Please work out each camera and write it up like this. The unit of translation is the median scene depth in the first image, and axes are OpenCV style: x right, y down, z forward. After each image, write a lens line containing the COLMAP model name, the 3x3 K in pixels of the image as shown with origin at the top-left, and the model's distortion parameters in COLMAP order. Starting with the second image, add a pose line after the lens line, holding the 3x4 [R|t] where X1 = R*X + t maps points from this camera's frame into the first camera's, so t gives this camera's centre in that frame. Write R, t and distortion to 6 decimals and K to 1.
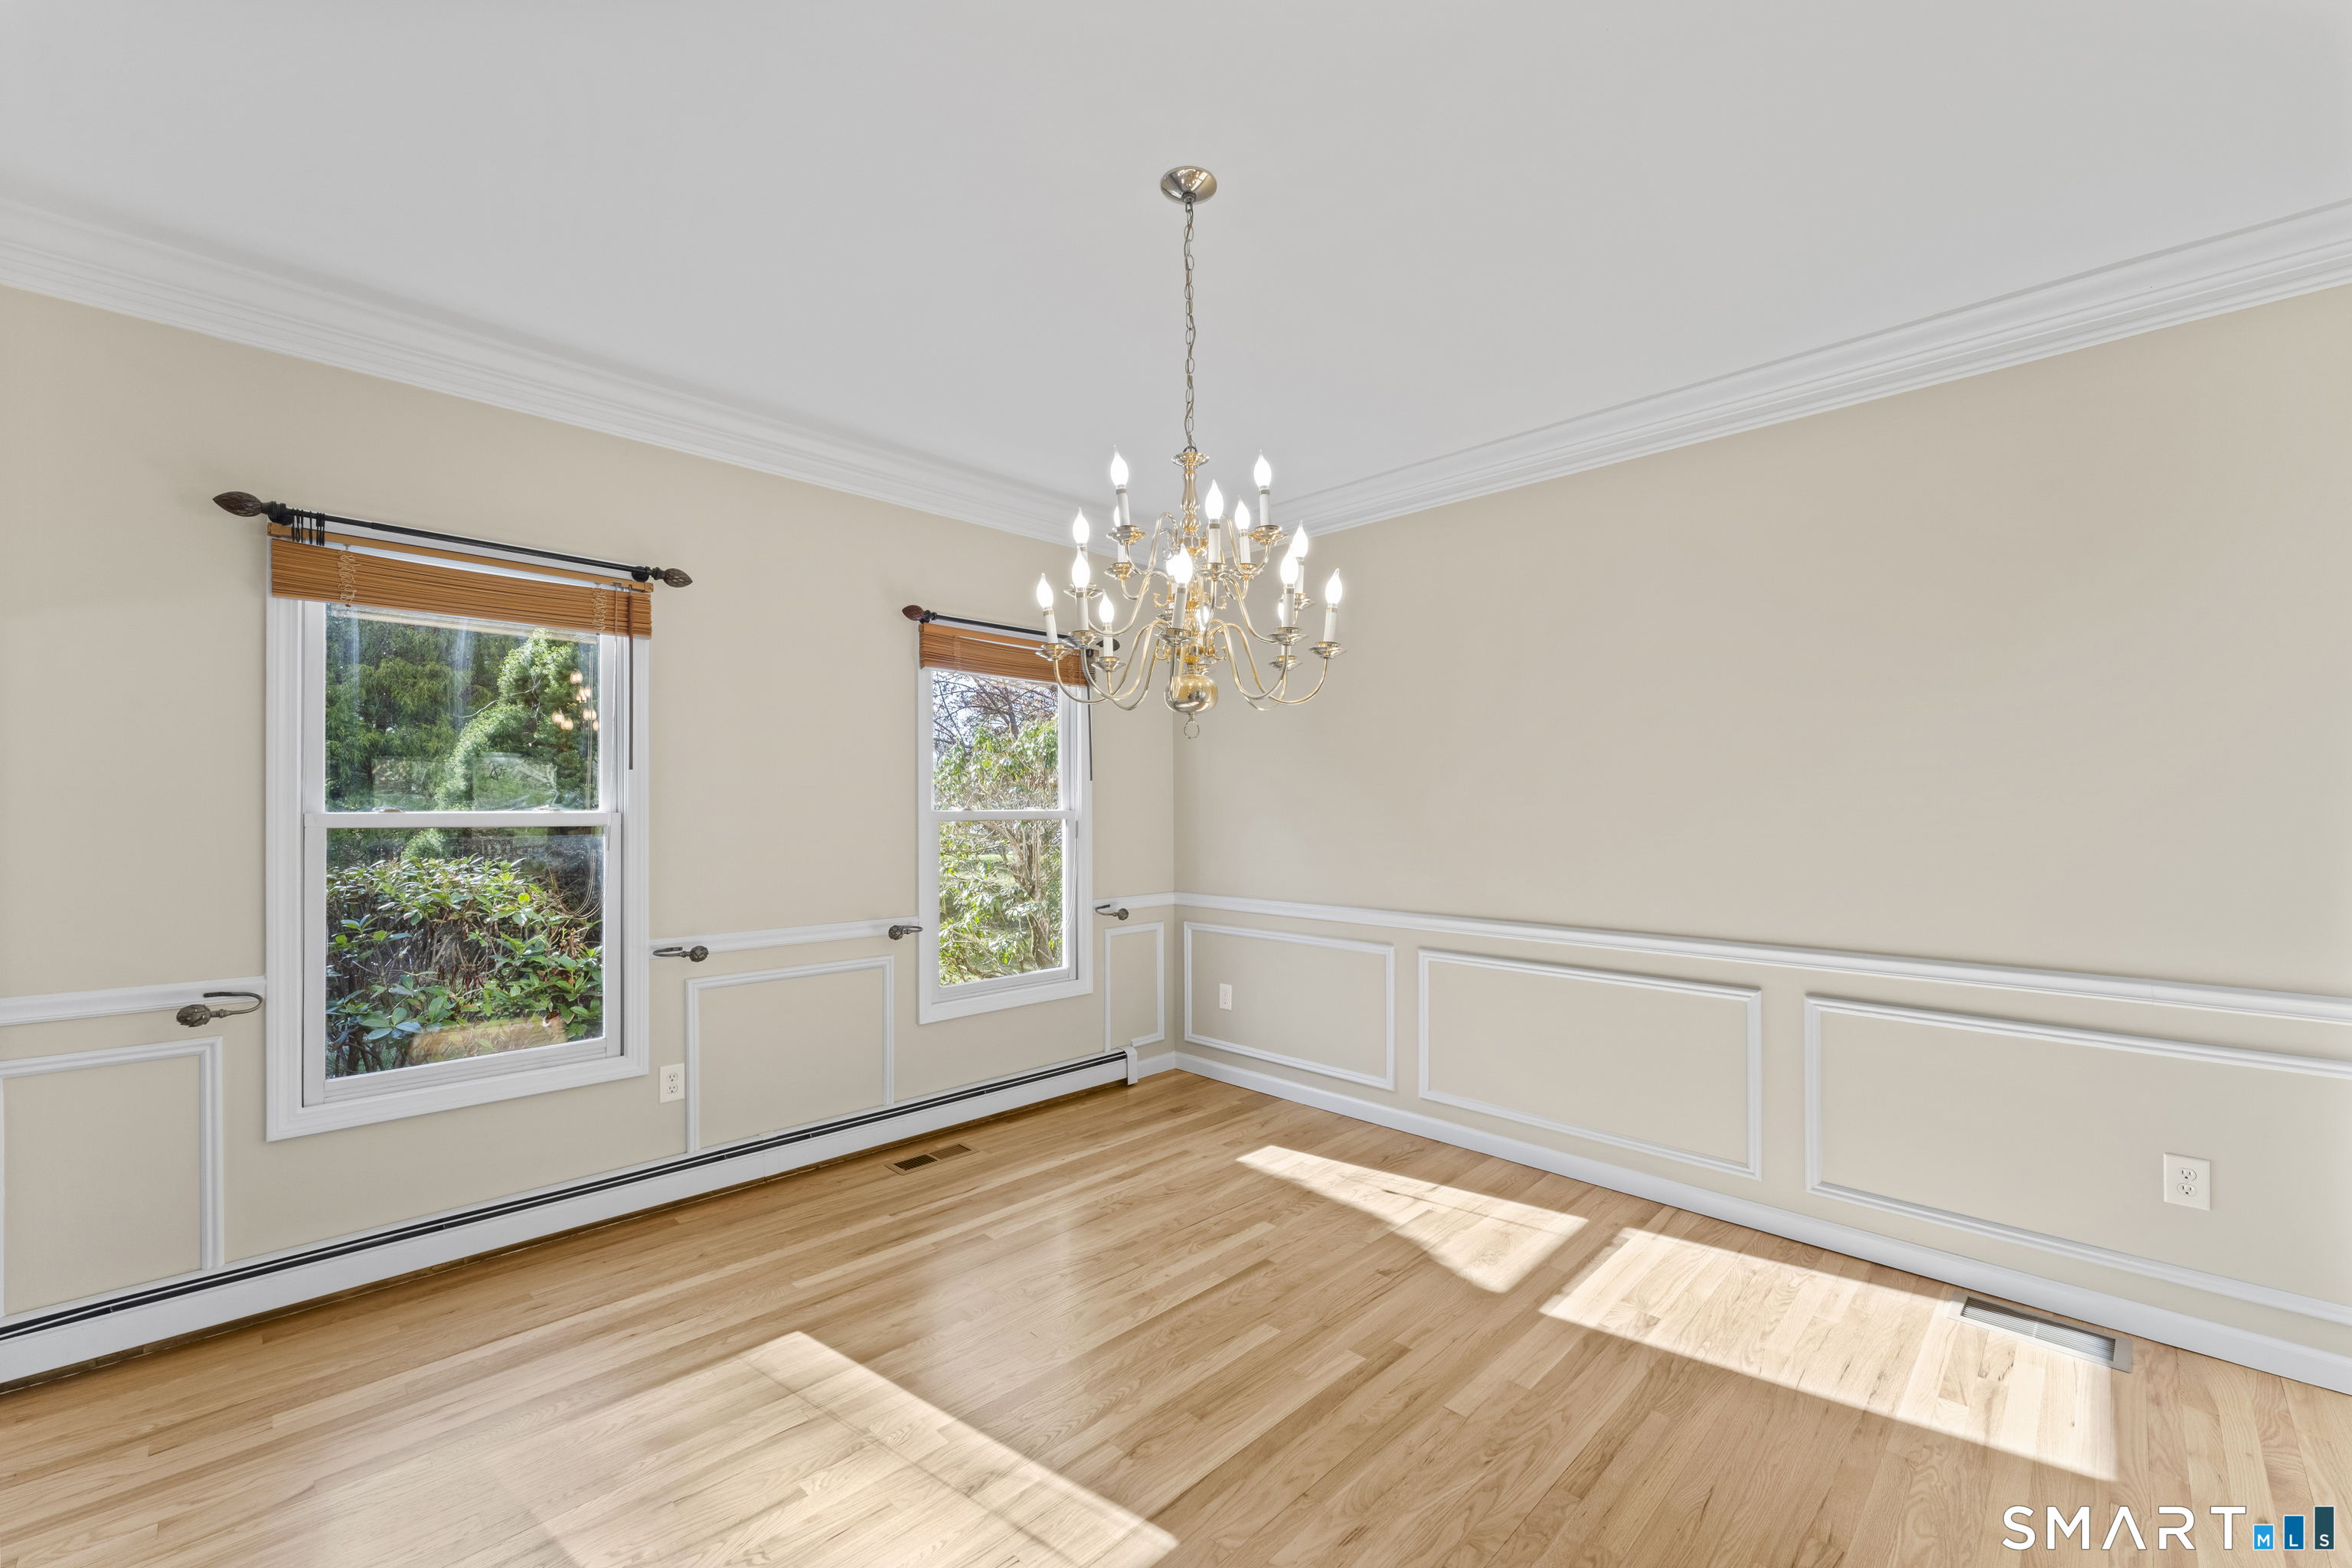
lens RADIAL K [[953.5, 0, 1174.1], [0, 953.5, 798.4], [0, 0, 1]] dist [-0.004245, -0.000555]
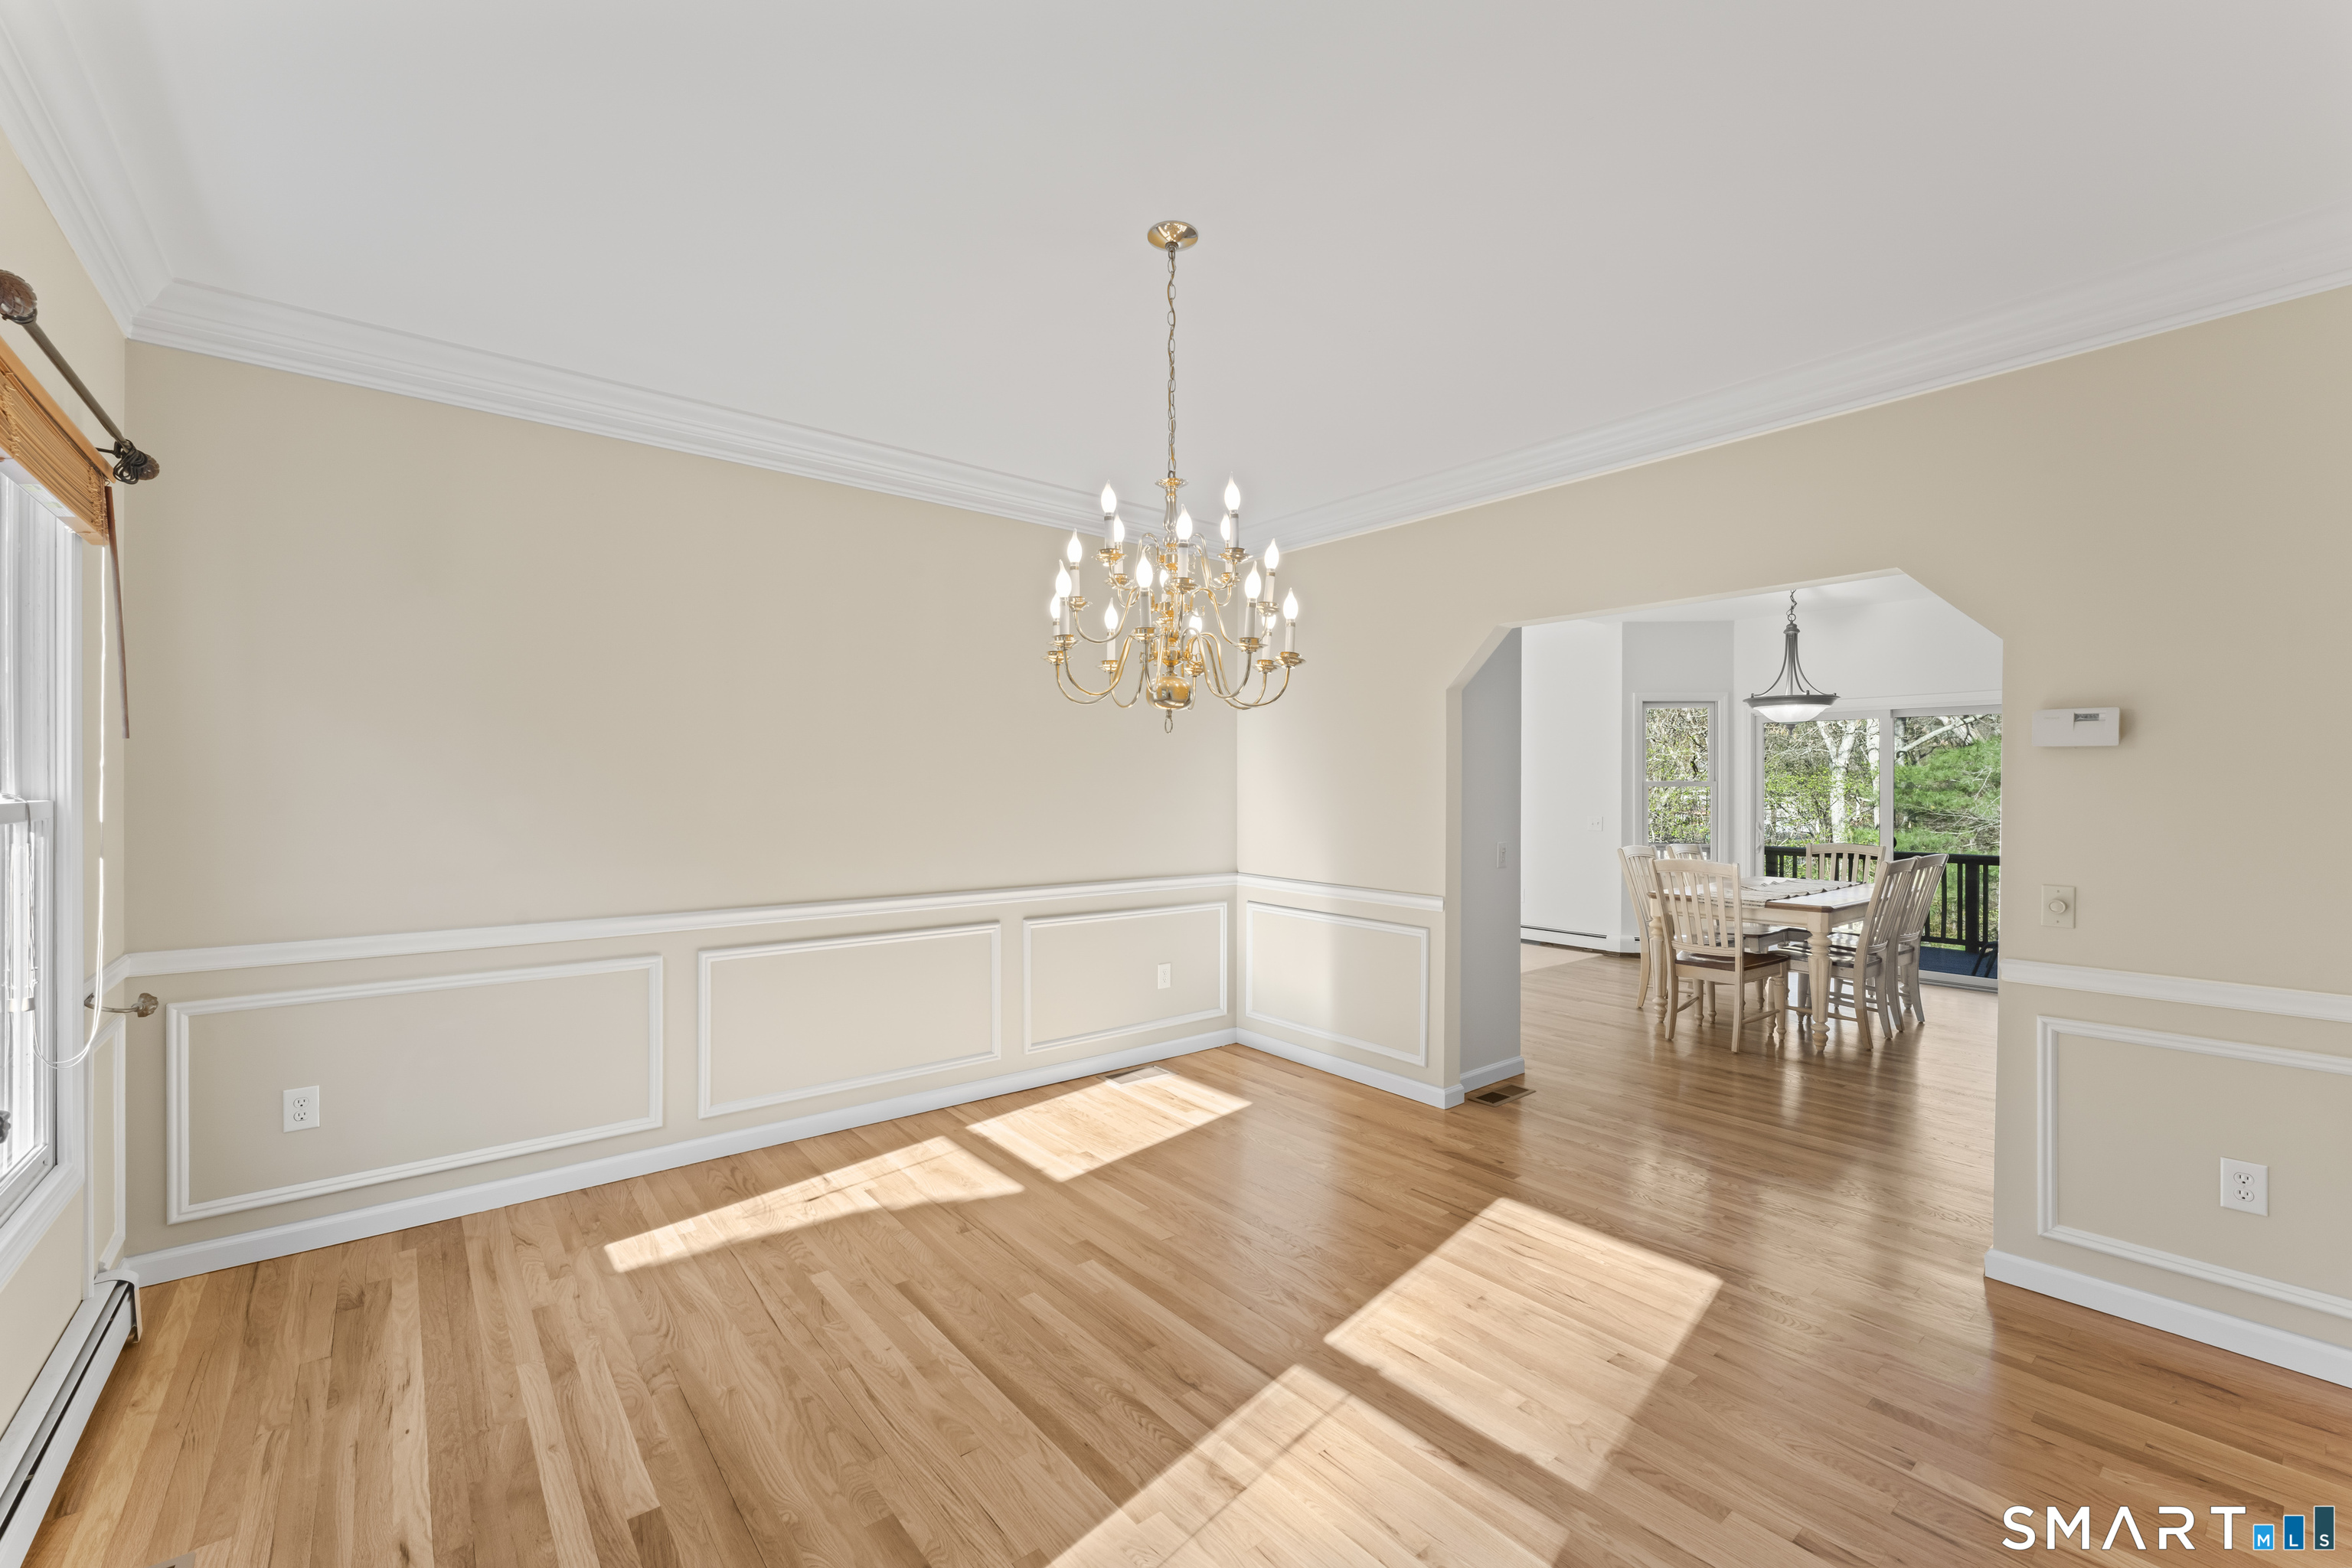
lens RADIAL K [[953.5, 0, 1189.9], [0, 953.5, 781.8], [0, 0, 1]] dist [-0.004245, -0.000555]
pose [[0.087745, 0.006991, 0.996118, -0.712624], [-0.011401, 0.999917, -0.006013, 0.000119], [-0.996078, -0.010829, 0.087817, 0.570880]]
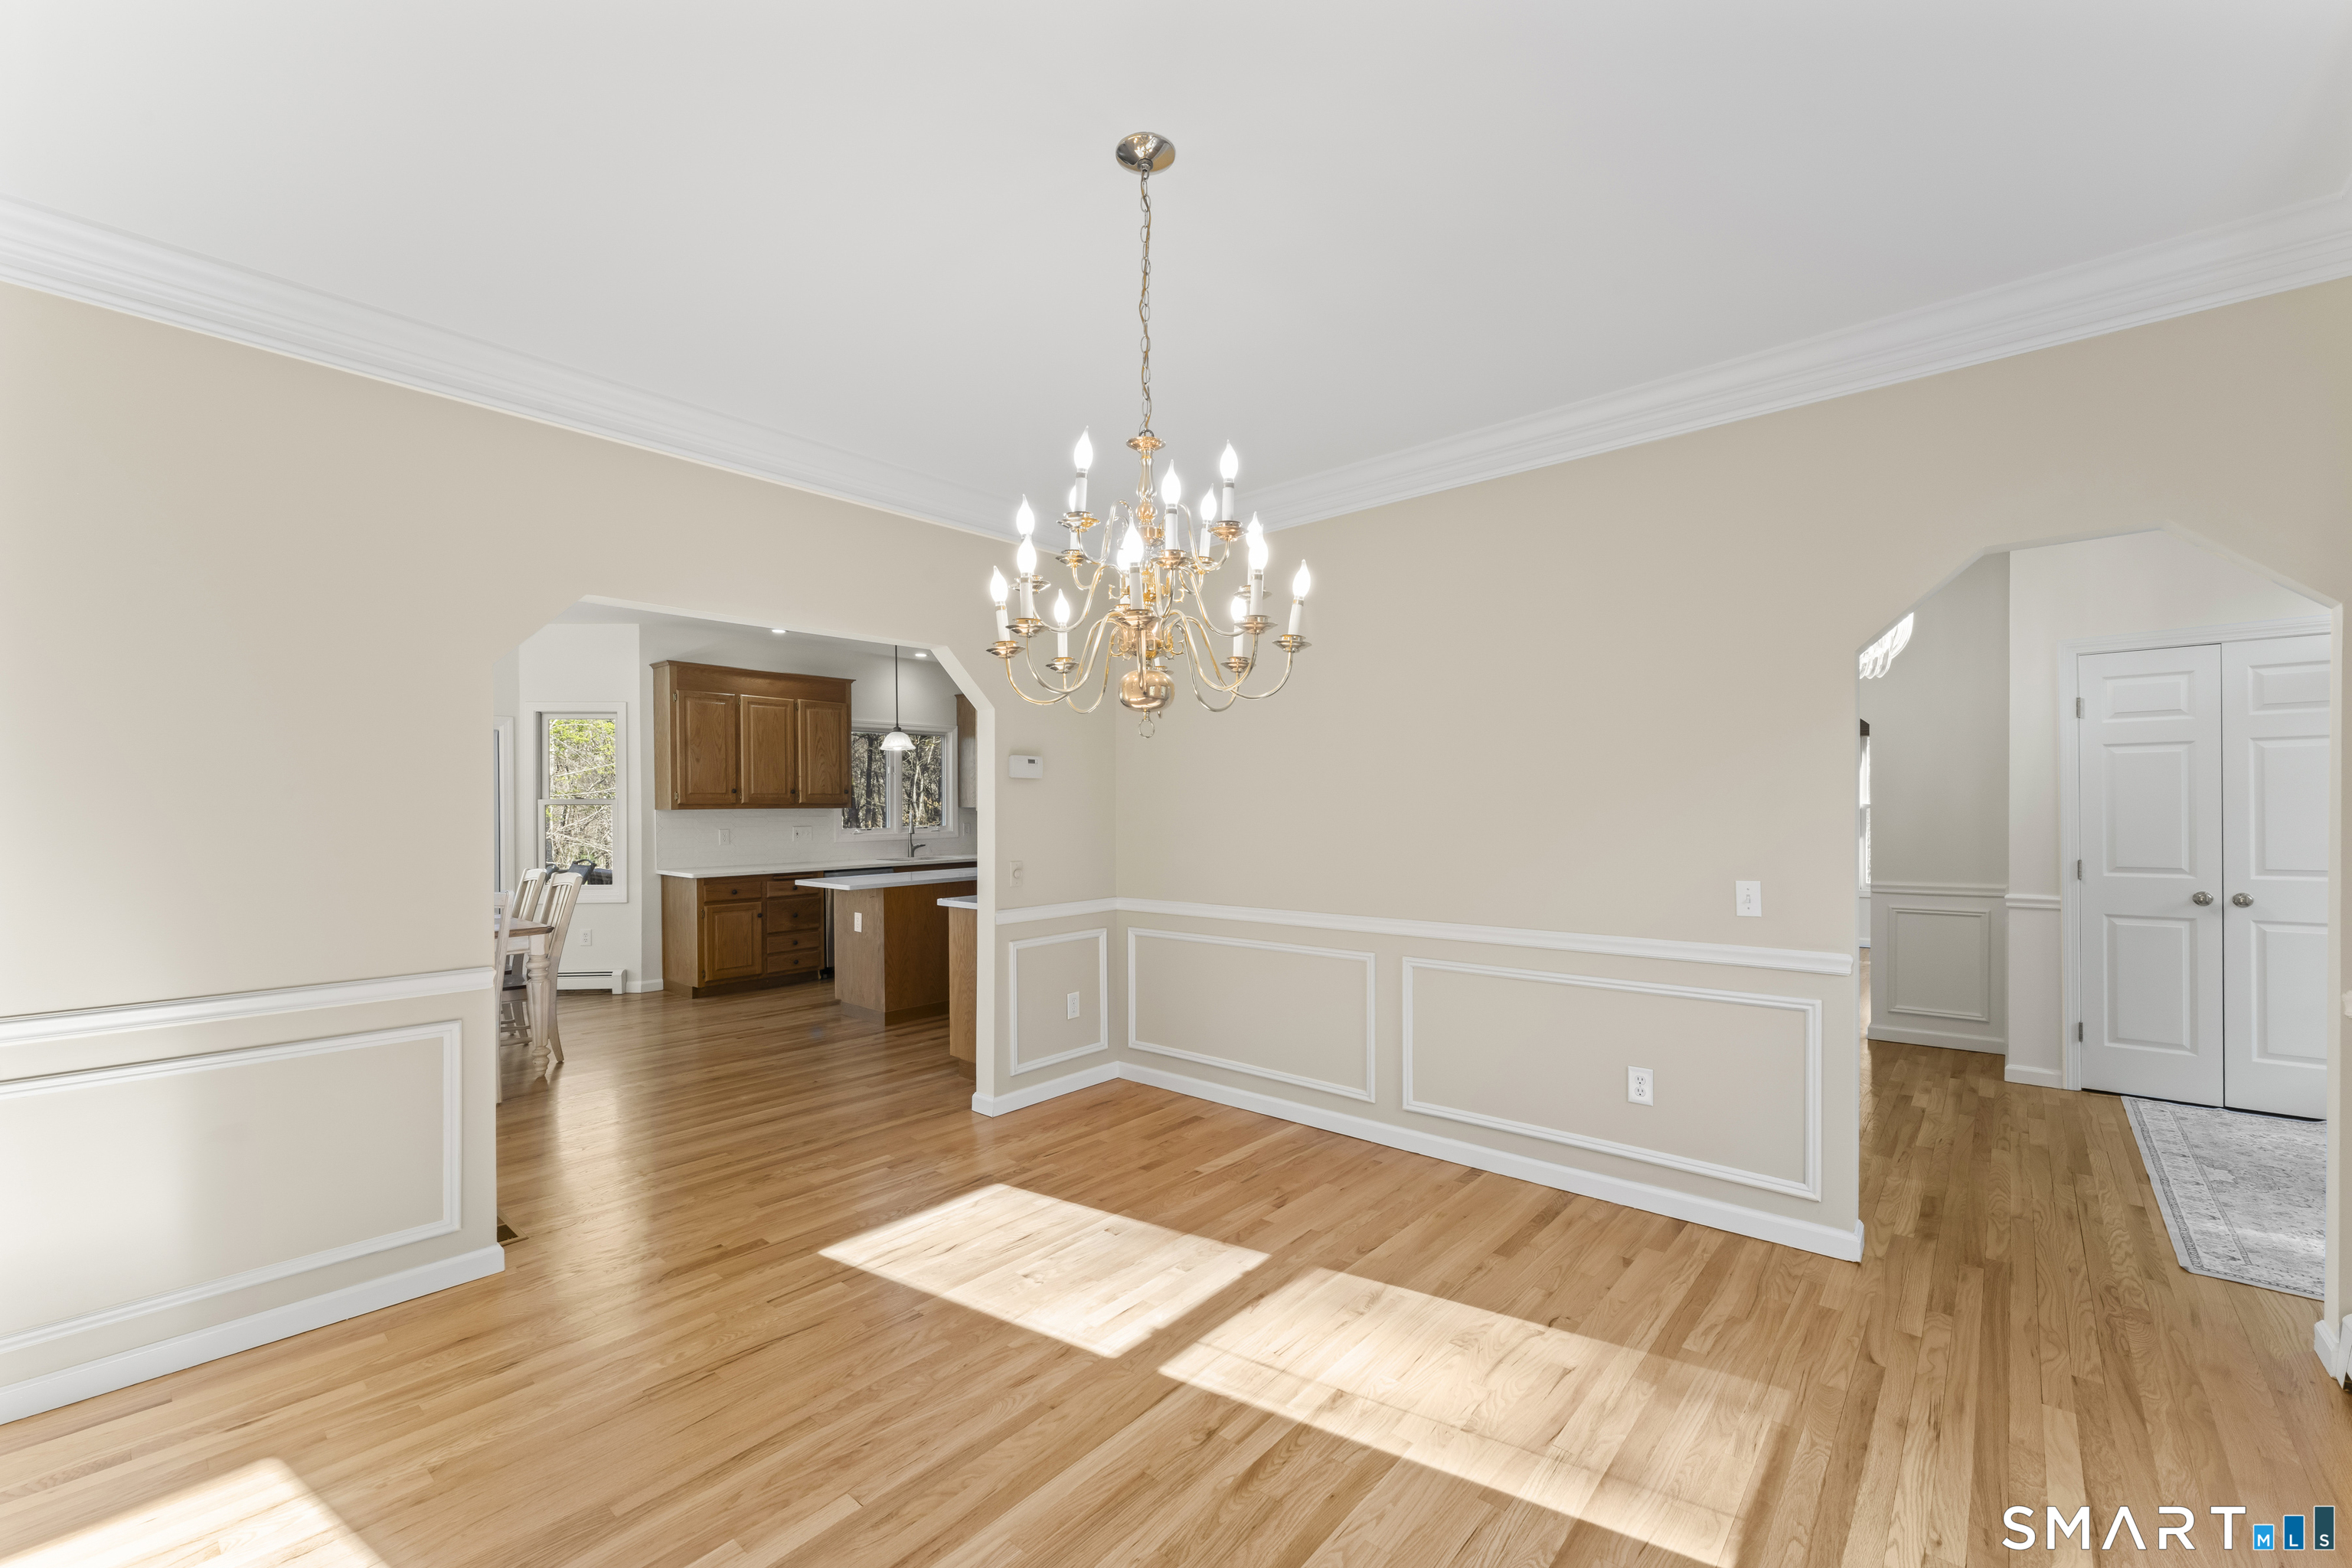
lens RADIAL K [[953.5, 0, 1182.8], [0, 953.5, 804.3], [0, 0, 1]] dist [-0.004245, -0.000555]
pose [[-0.997527, 0.010666, -0.069477, 0.030775], [0.010915, 0.999935, -0.003205, 0.006445], [0.069438, -0.003955, -0.997578, 1.265400]]
